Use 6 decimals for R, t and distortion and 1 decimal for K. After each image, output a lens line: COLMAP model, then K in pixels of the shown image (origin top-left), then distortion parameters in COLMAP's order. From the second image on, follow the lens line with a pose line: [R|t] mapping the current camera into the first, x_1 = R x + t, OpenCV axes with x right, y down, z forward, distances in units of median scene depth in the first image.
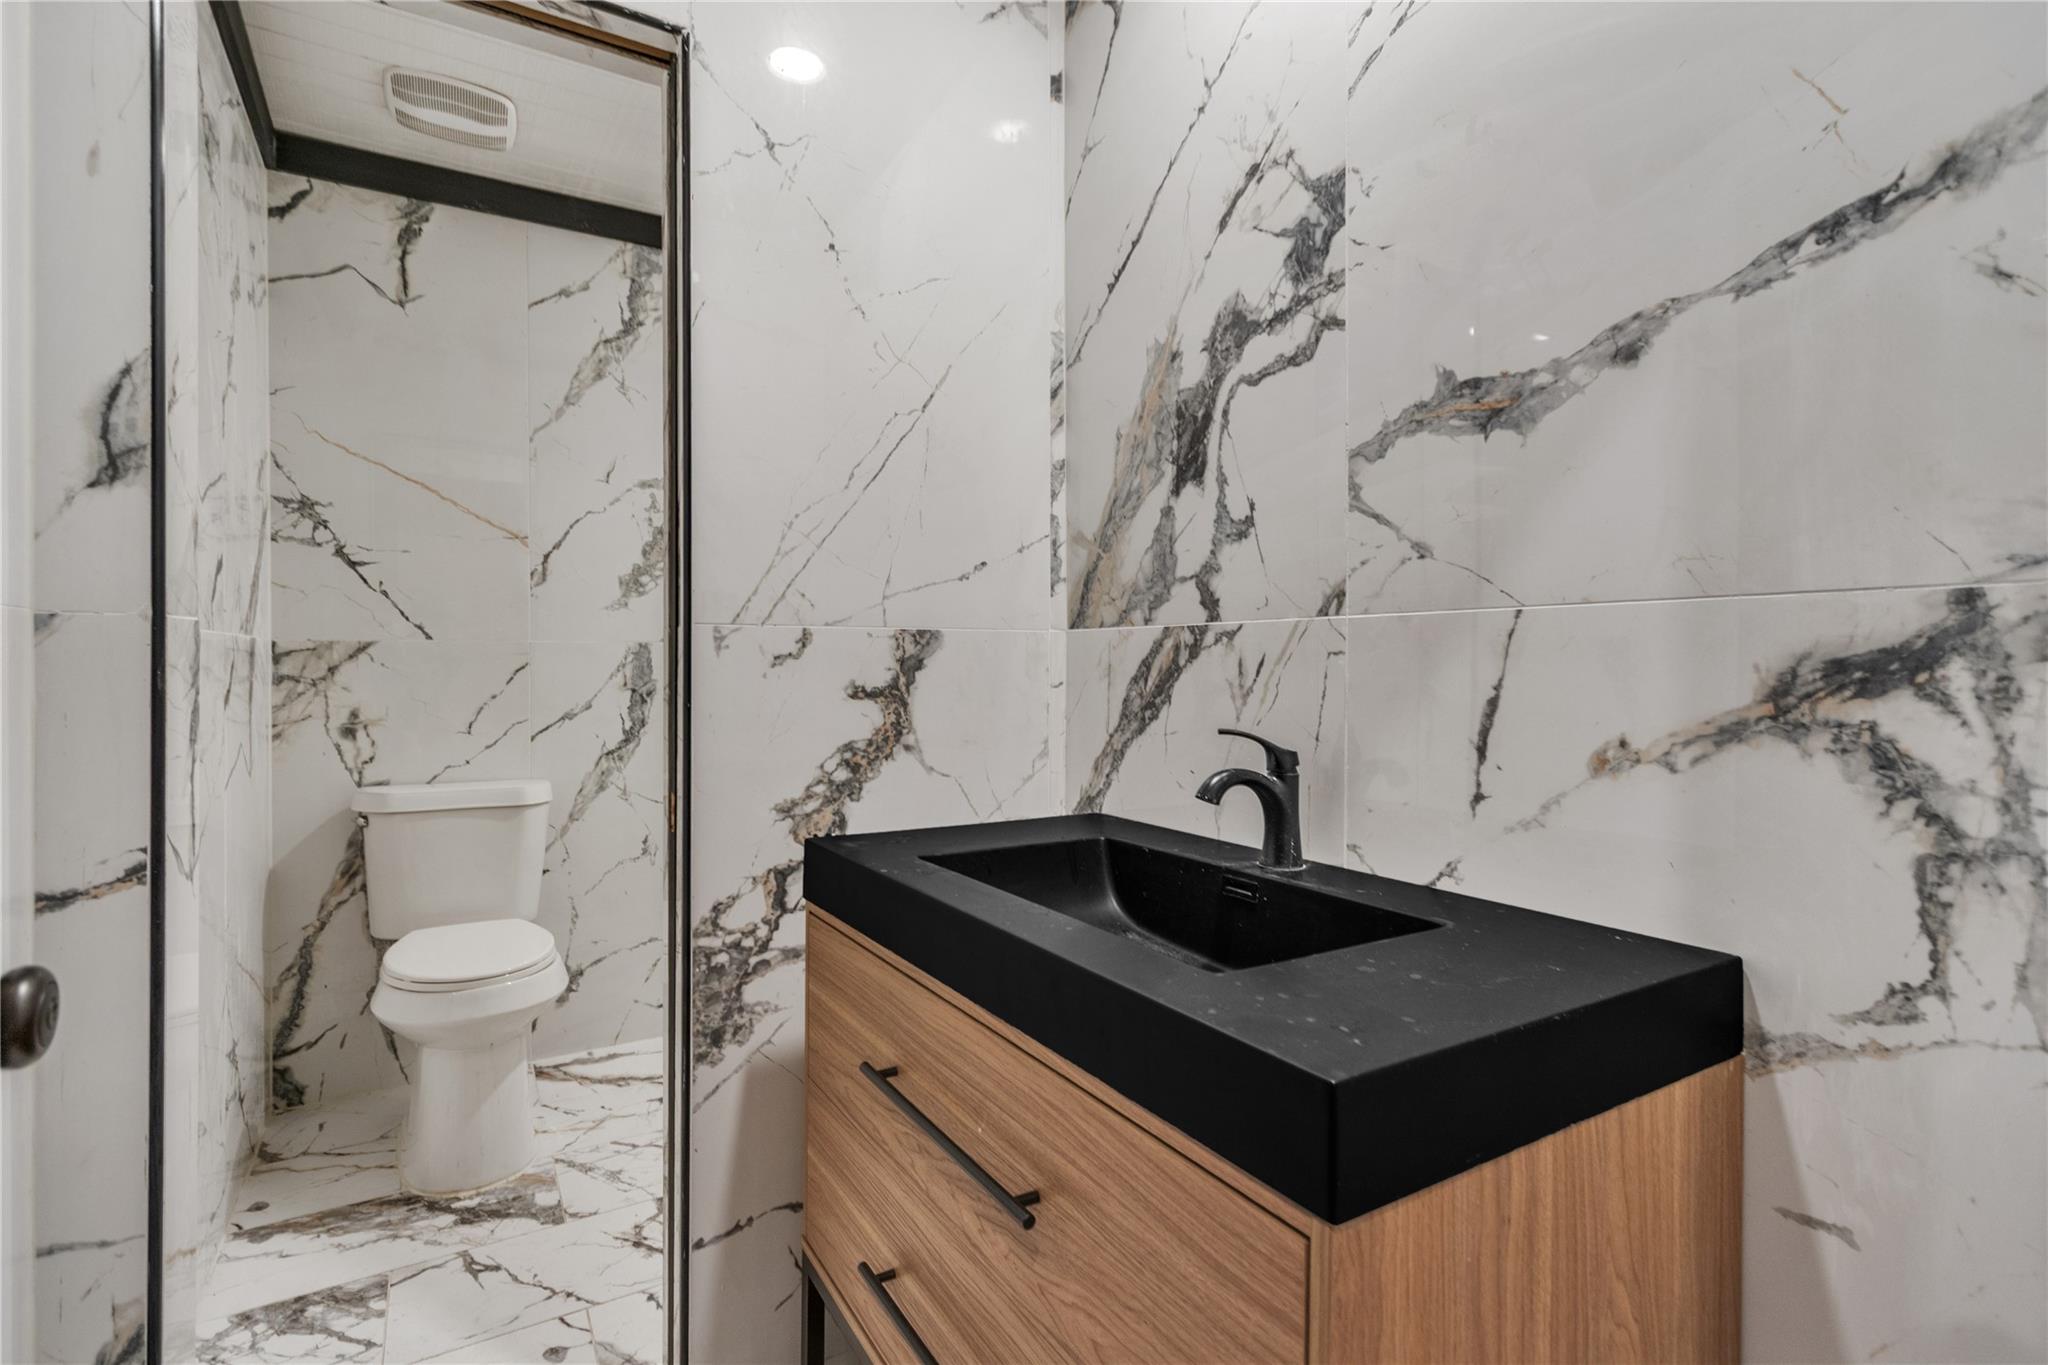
lens RADIAL K [[950.0, 0, 1004.8], [0, 950.0, 682.3], [0, 0, 1]] dist [0.005872, -0.002645]
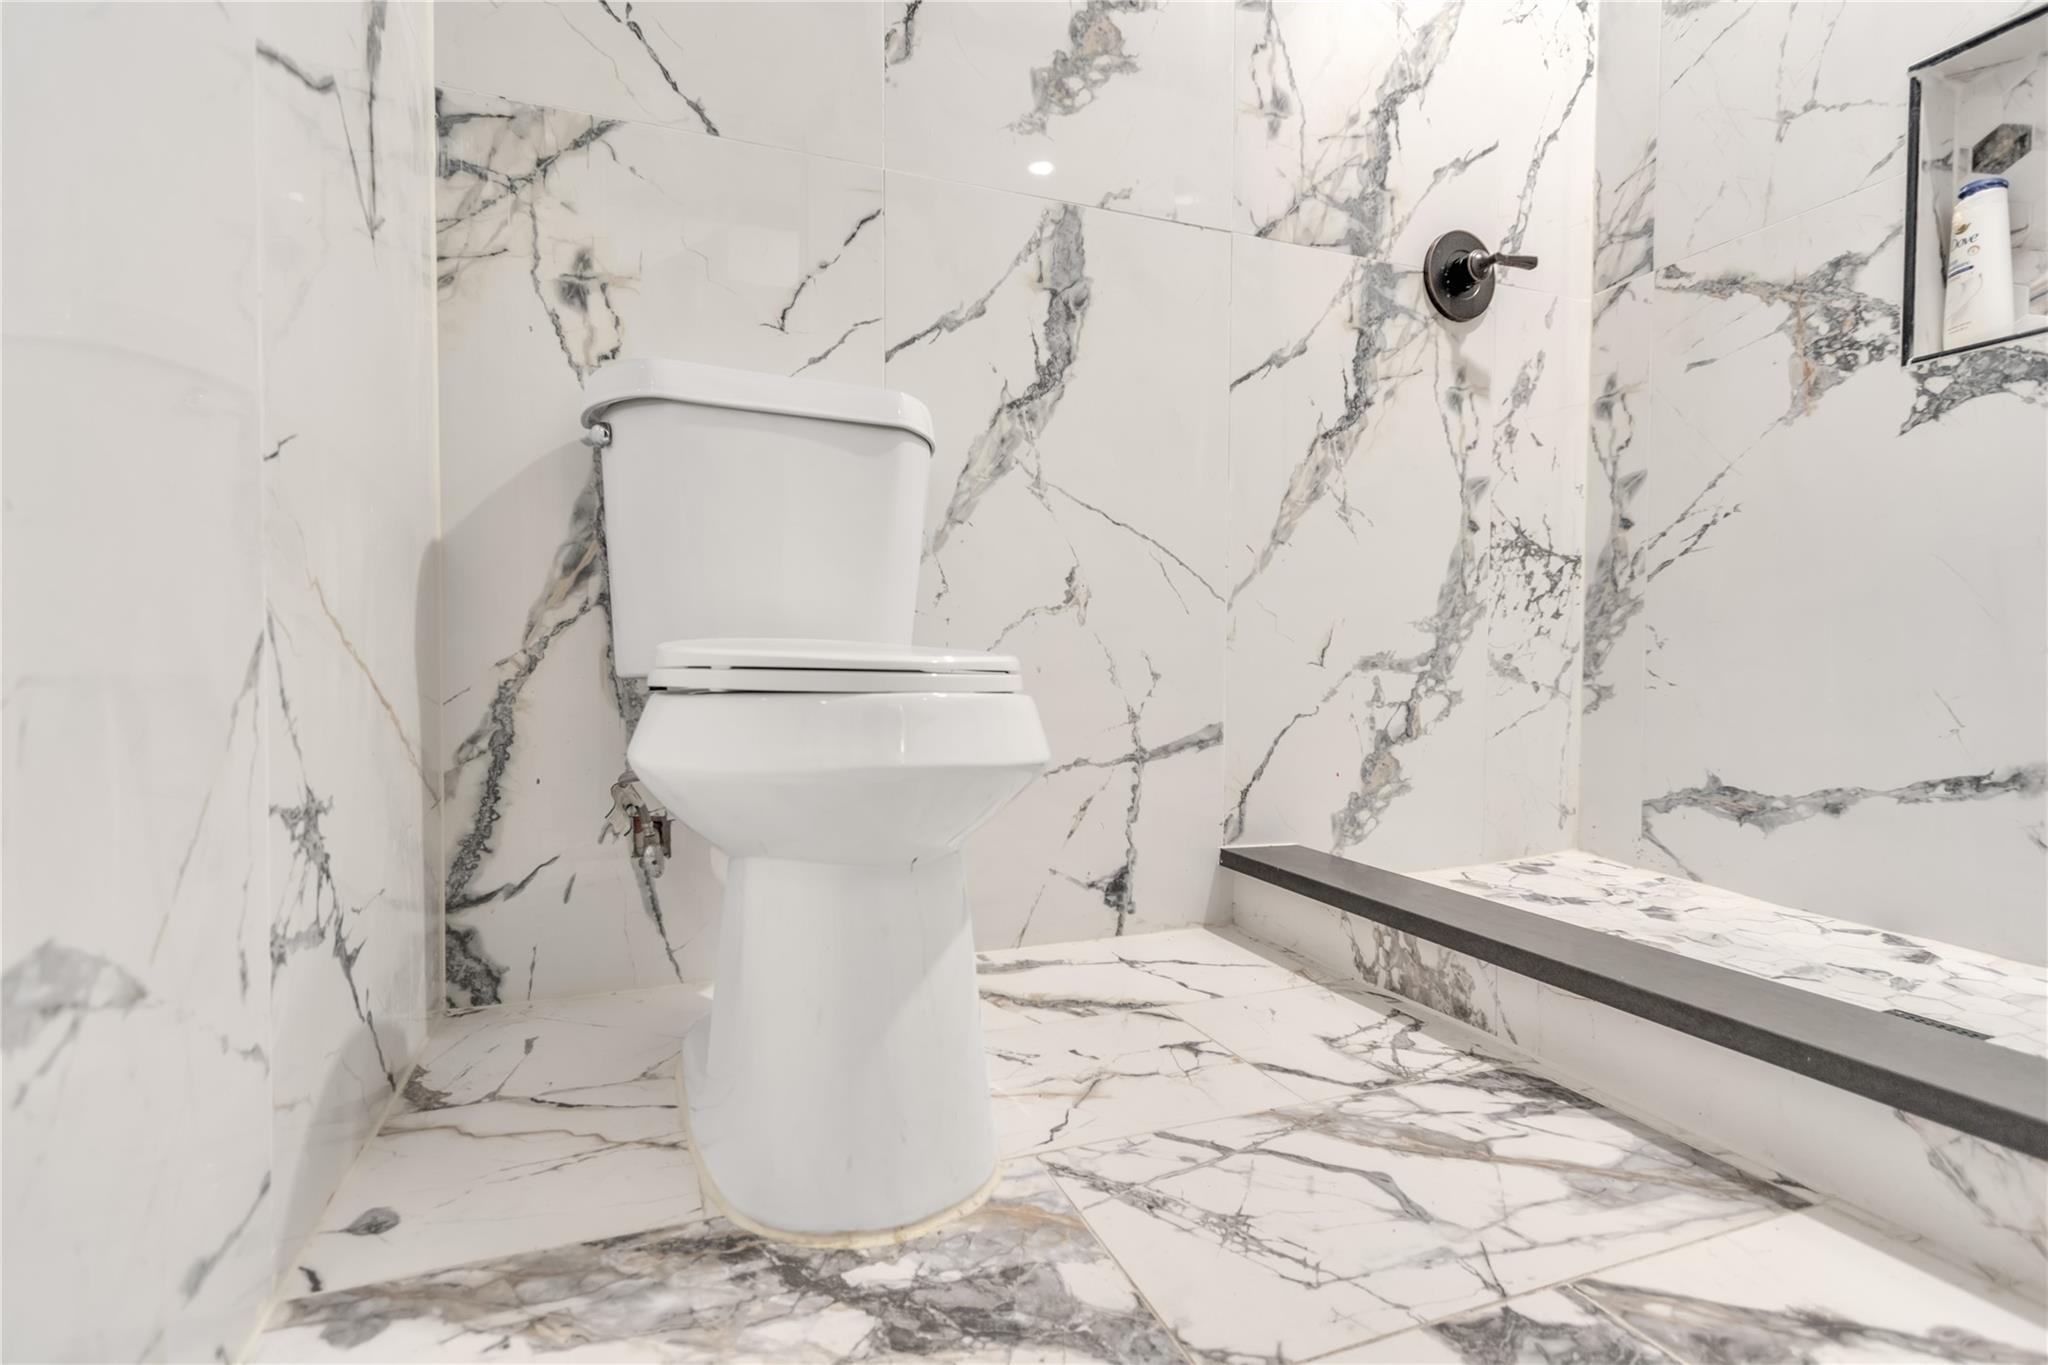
lens RADIAL K [[963.3, 0, 1007.6], [0, 963.3, 699.9], [0, 0, 1]] dist [0.007891, -0.000831]
pose [[0.983861, 0.010908, -0.178600, -0.373217], [-0.006284, 0.999631, 0.026433, 0.263143], [0.178823, -0.024884, 0.983567, 0.537570]]
